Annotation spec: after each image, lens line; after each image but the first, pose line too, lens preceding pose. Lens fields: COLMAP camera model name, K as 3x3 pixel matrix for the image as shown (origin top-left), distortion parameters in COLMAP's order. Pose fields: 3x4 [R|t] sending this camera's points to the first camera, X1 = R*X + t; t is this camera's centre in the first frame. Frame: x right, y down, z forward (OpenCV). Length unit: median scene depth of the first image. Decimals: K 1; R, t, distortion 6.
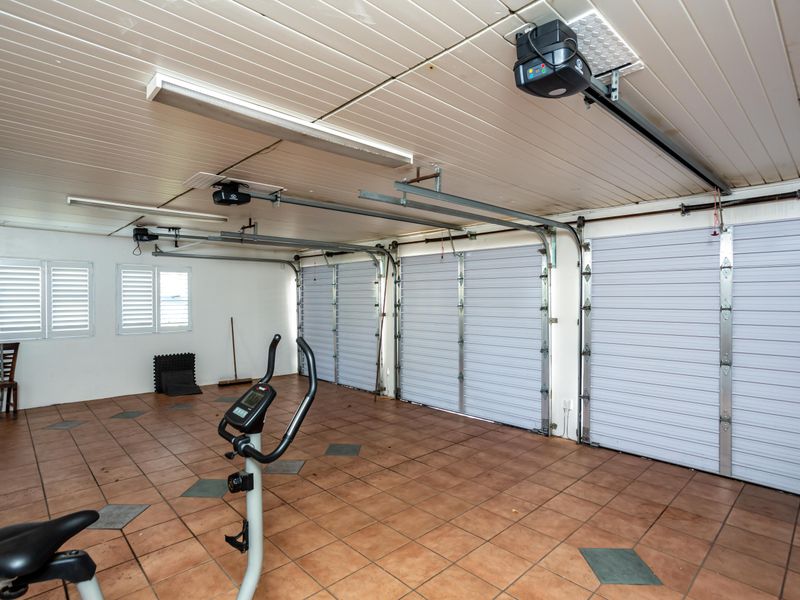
lens RADIAL K [[434.1, 0, 400.0], [0, 434.1, 301.9], [0, 0, 1]] dist [-0.007115, 0.000738]
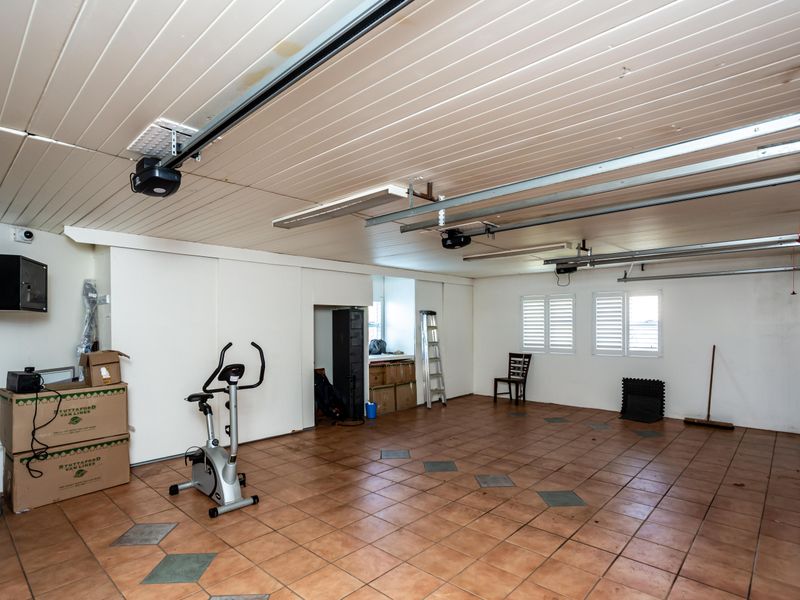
lens RADIAL K [[434.1, 0, 403.2], [0, 434.1, 324.2], [0, 0, 1]] dist [-0.007115, 0.000738]
pose [[0.086564, -0.002118, -0.996244, 0.449694], [-0.002729, 0.999993, -0.002363, -0.000599], [0.996243, 0.002924, 0.086558, 0.395743]]
